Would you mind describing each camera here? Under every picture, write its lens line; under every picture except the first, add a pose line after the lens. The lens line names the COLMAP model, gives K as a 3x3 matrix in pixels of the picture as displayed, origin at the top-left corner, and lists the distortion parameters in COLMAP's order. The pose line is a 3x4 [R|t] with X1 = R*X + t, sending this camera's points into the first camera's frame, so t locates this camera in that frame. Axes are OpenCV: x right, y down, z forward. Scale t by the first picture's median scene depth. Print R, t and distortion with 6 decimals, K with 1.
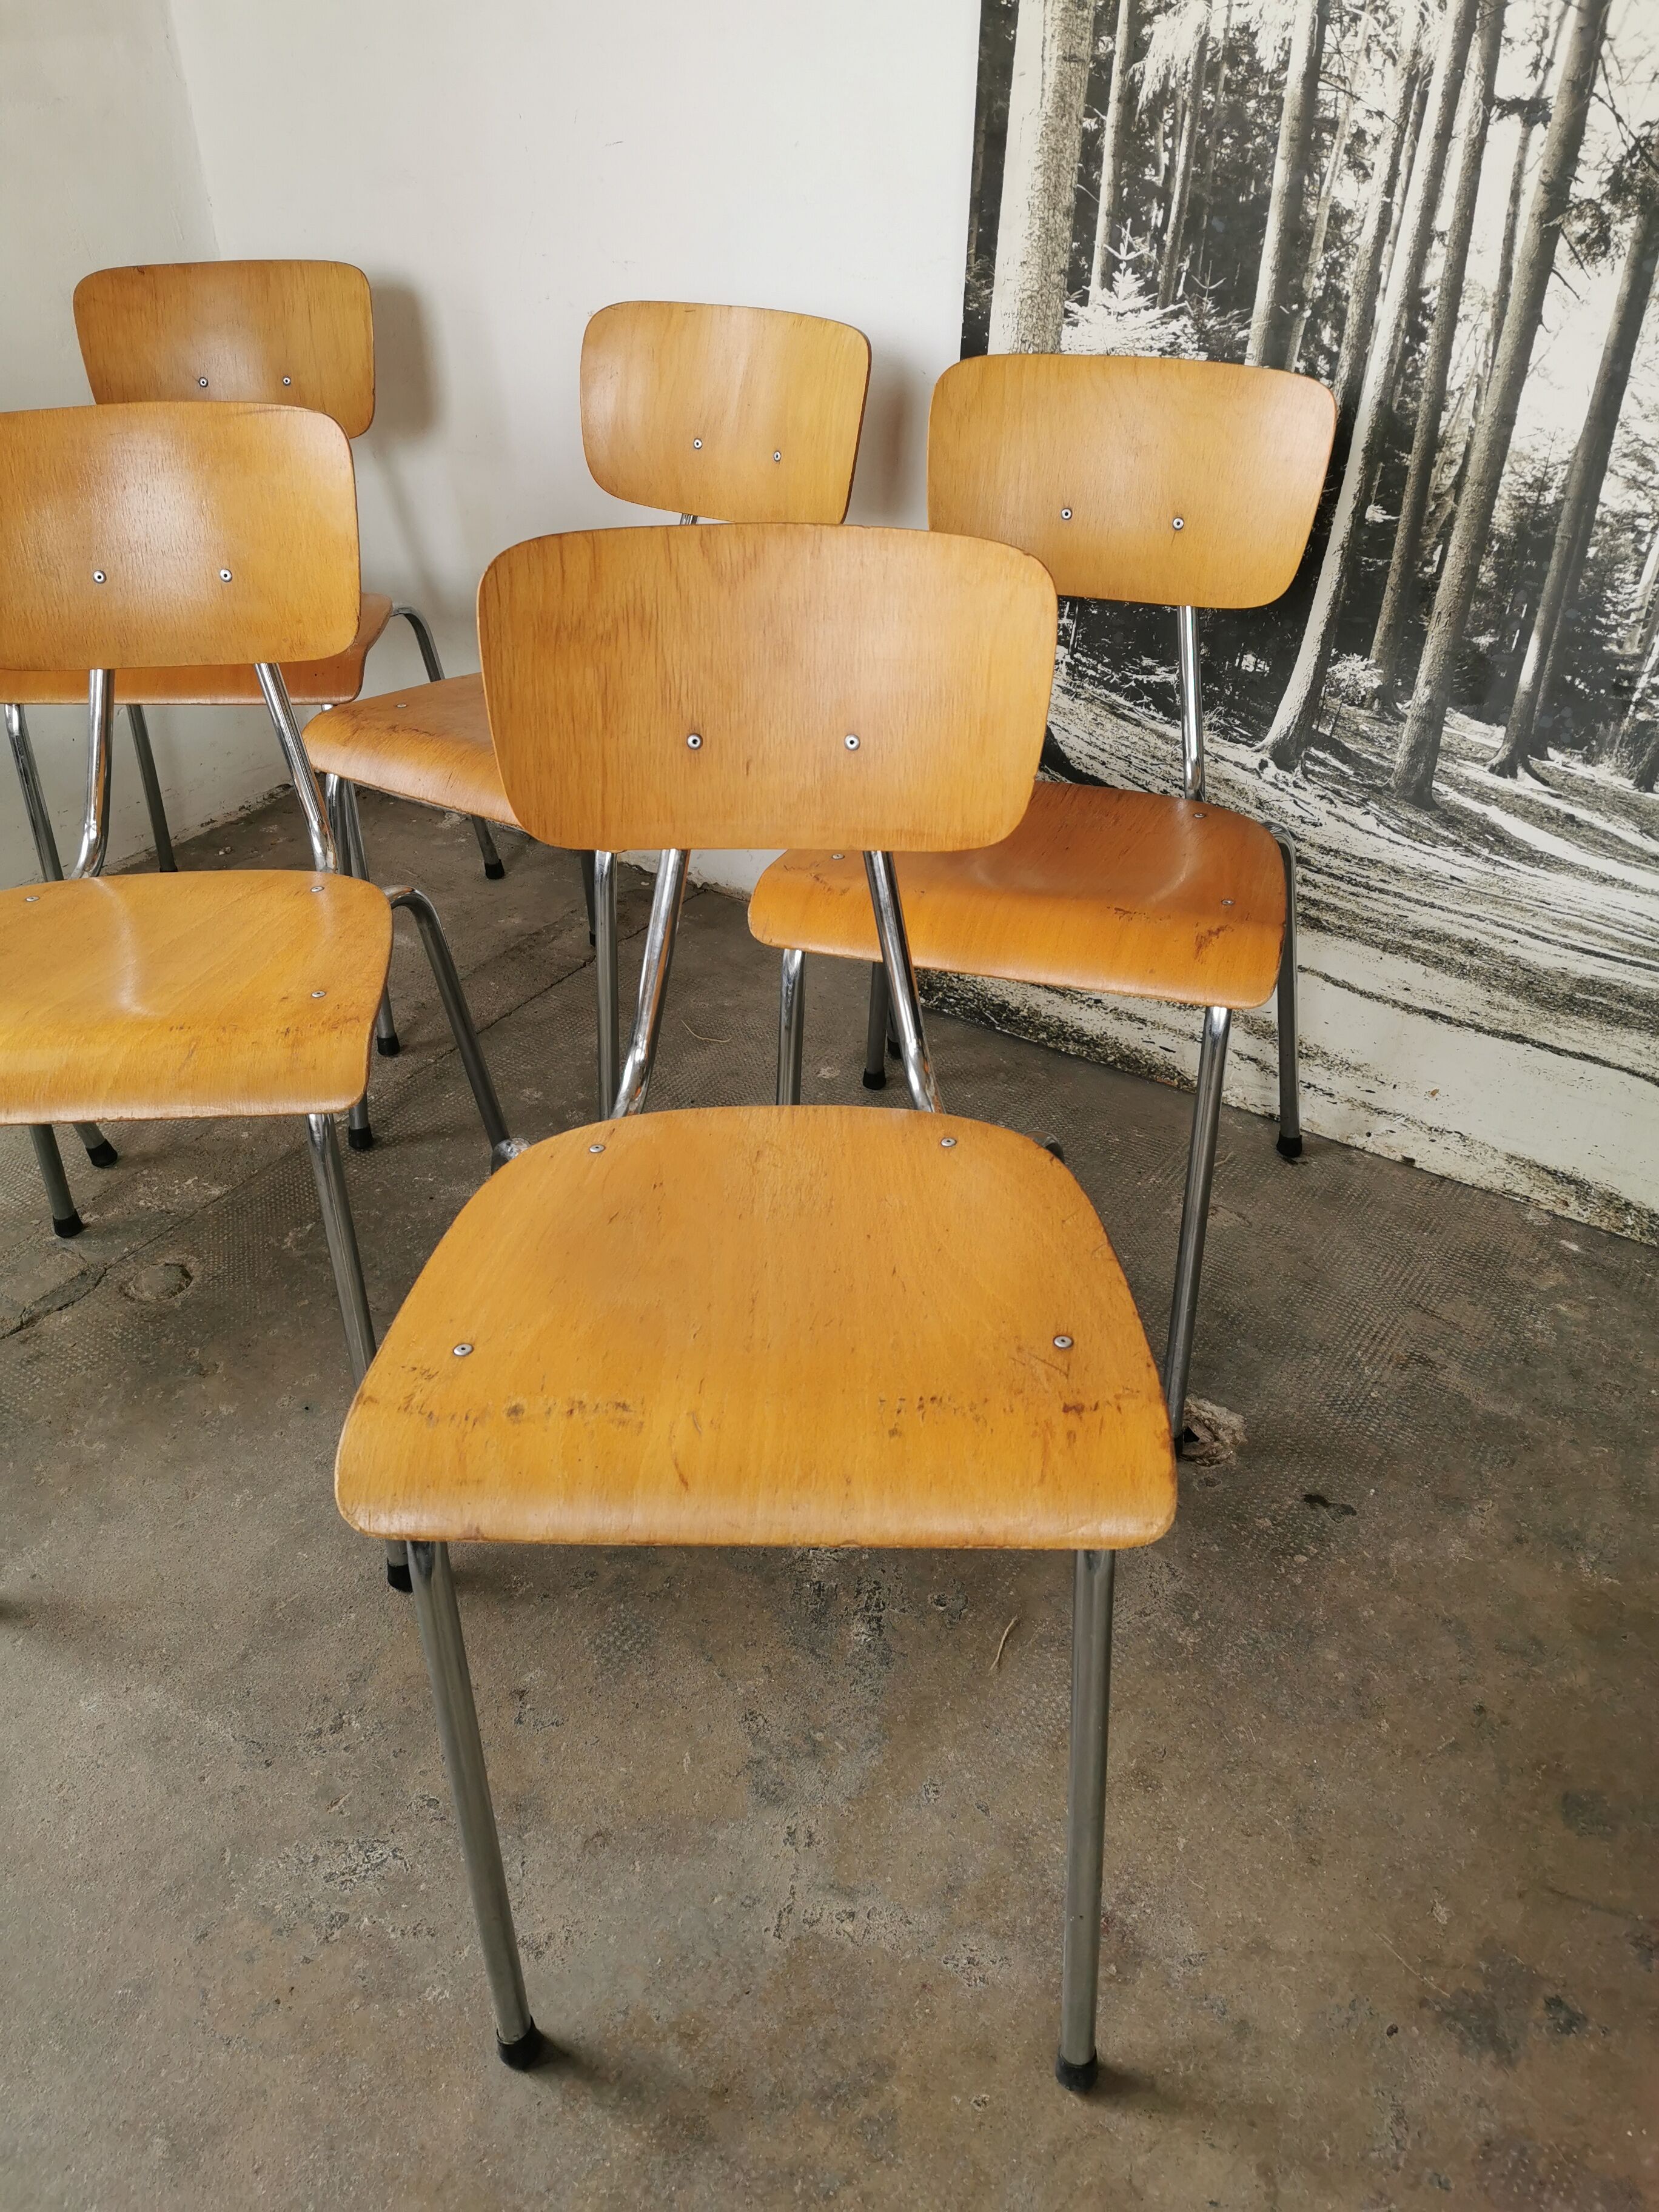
lens RADIAL K [[1692.0, 0, 824.4], [0, 1692.0, 1097.8], [0, 0, 1]] dist [0.091037, -0.139431]
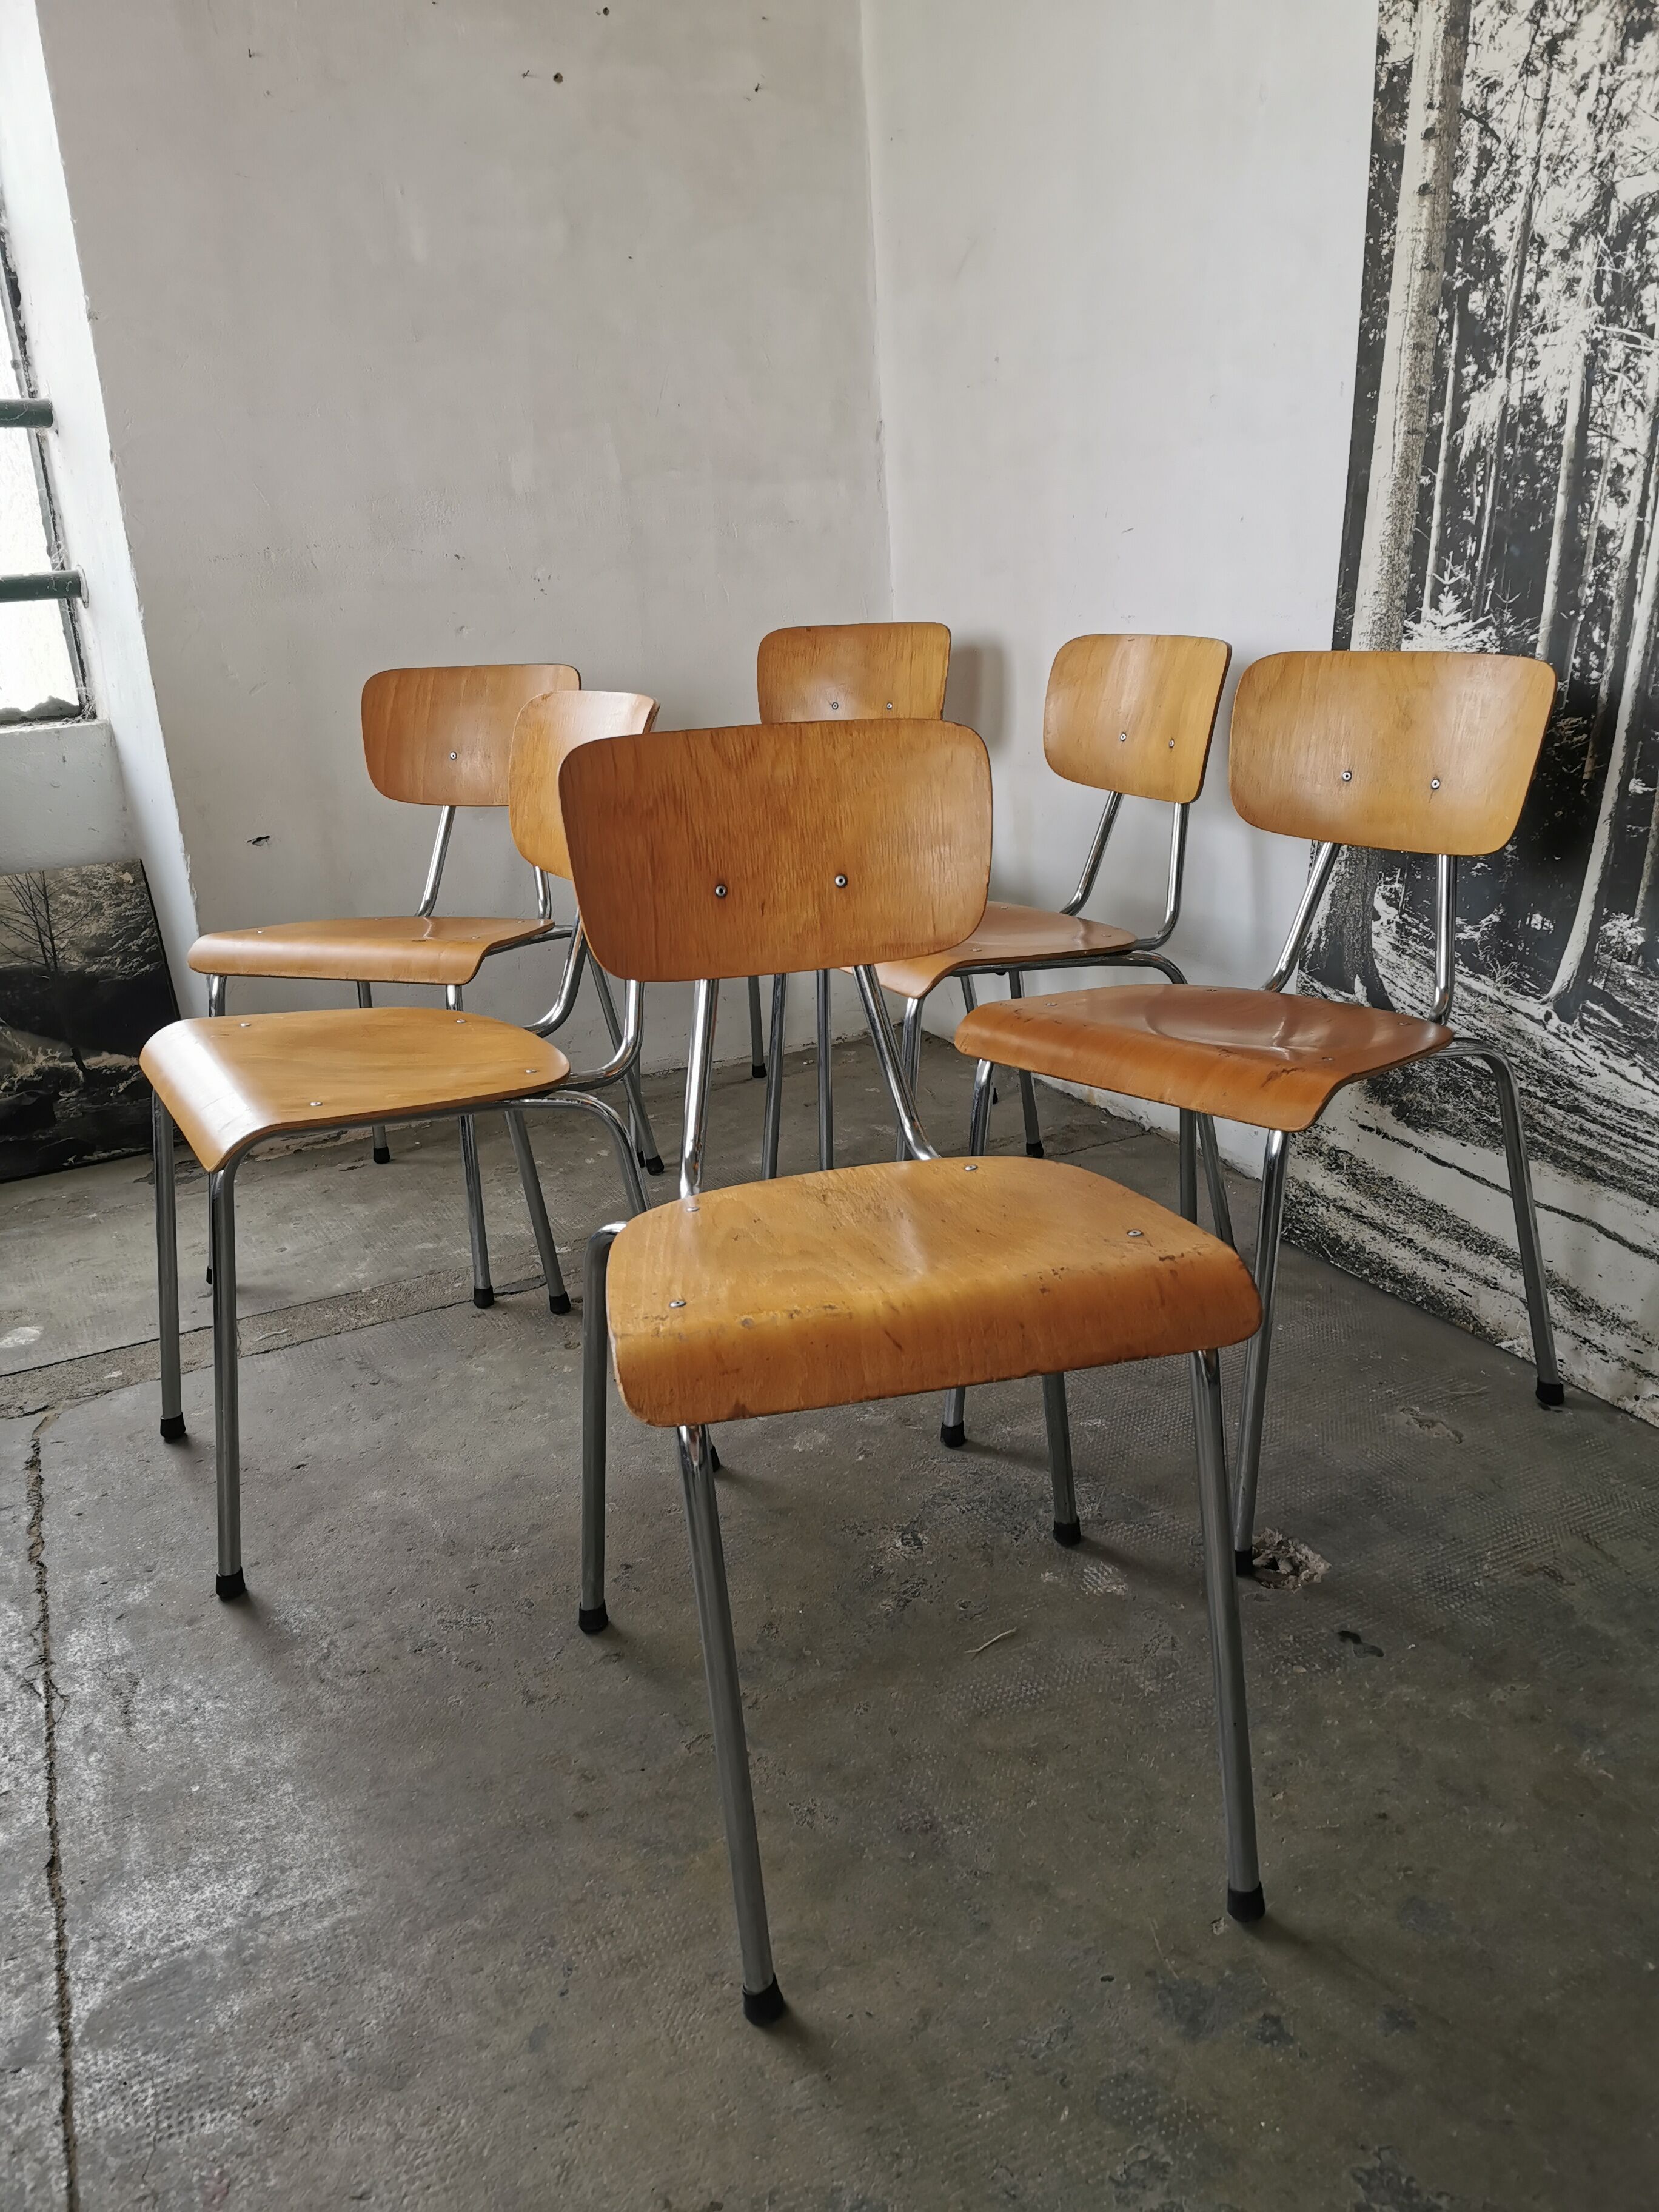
lens RADIAL K [[1686.0, 0, 829.5], [0, 1686.0, 1106.0], [0, 0, 1]] dist [0.129534, -0.221830]
pose [[0.870716, 0.125000, -0.475635, 0.418686], [-0.234713, 0.955524, -0.178557, 0.168065], [0.432162, 0.267111, 0.861329, -0.105735]]
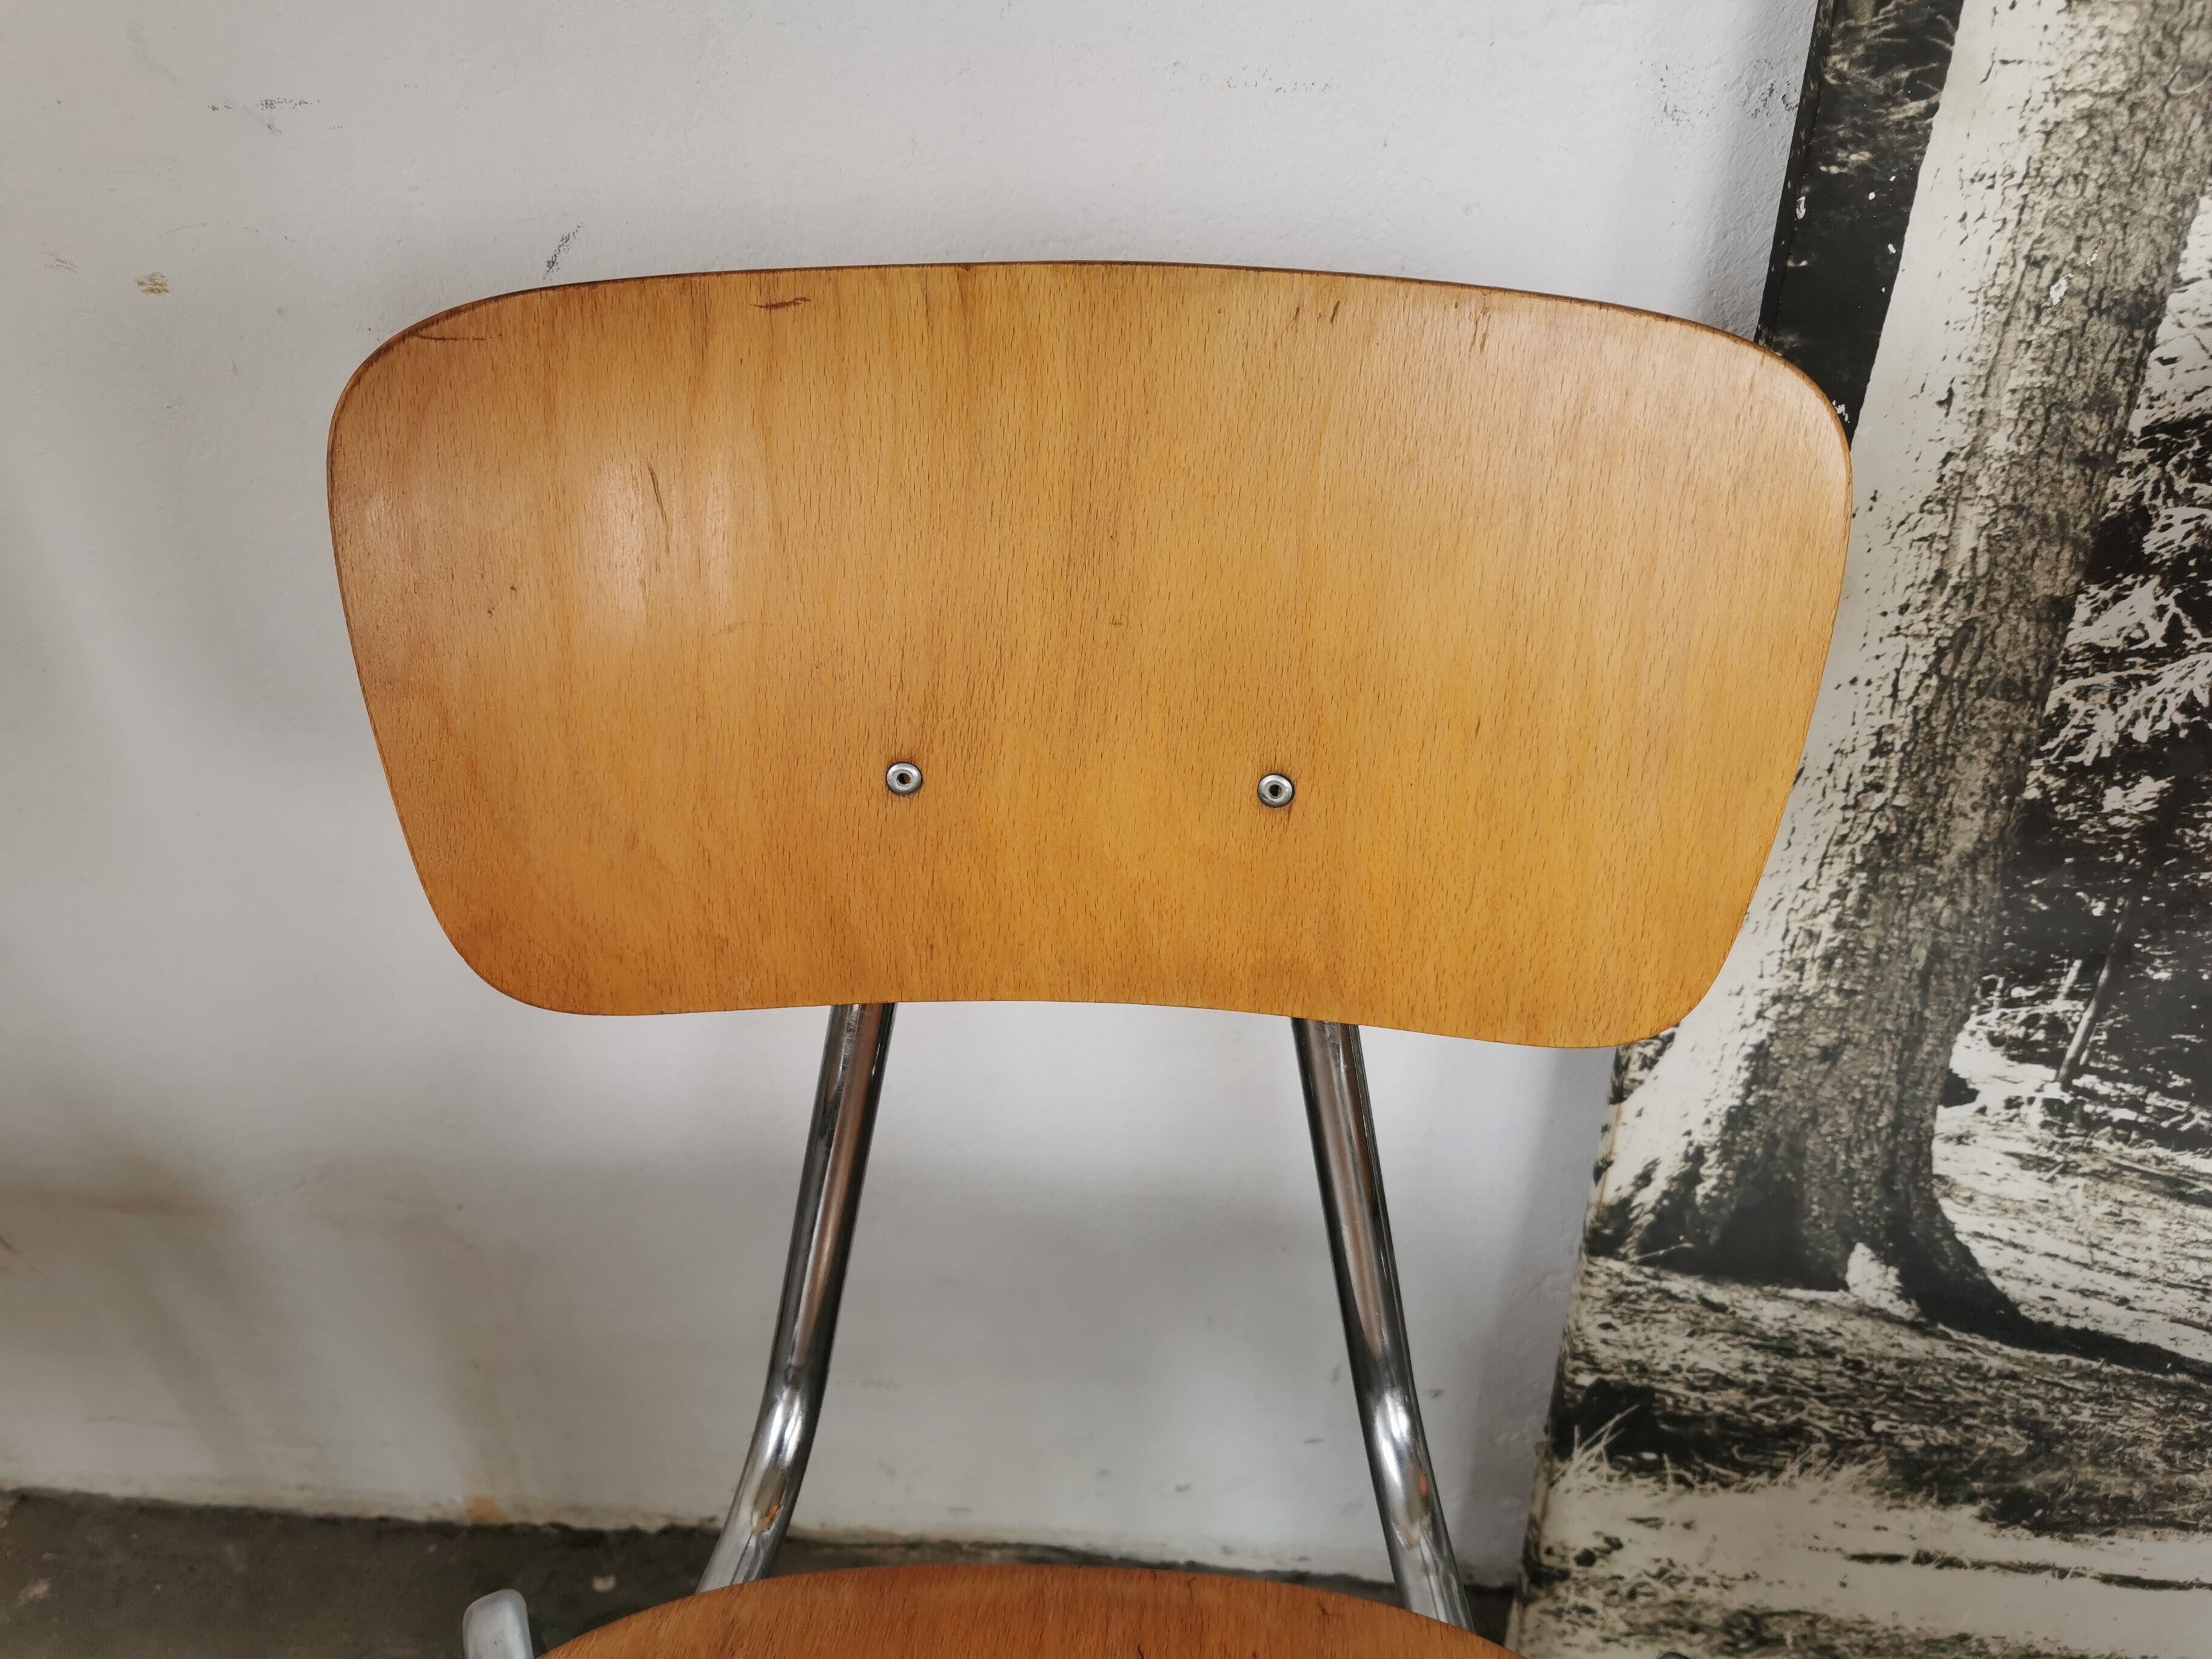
lens RADIAL K [[1732.8, 0, 1106.0], [0, 1732.8, 829.5], [0, 0, 1]] dist [0.045220, -0.079602]
pose [[0.872263, -0.276691, 0.403237, -0.177858], [0.270311, 0.959928, 0.073956, -0.443407], [-0.407541, 0.044490, 0.912102, 0.857982]]
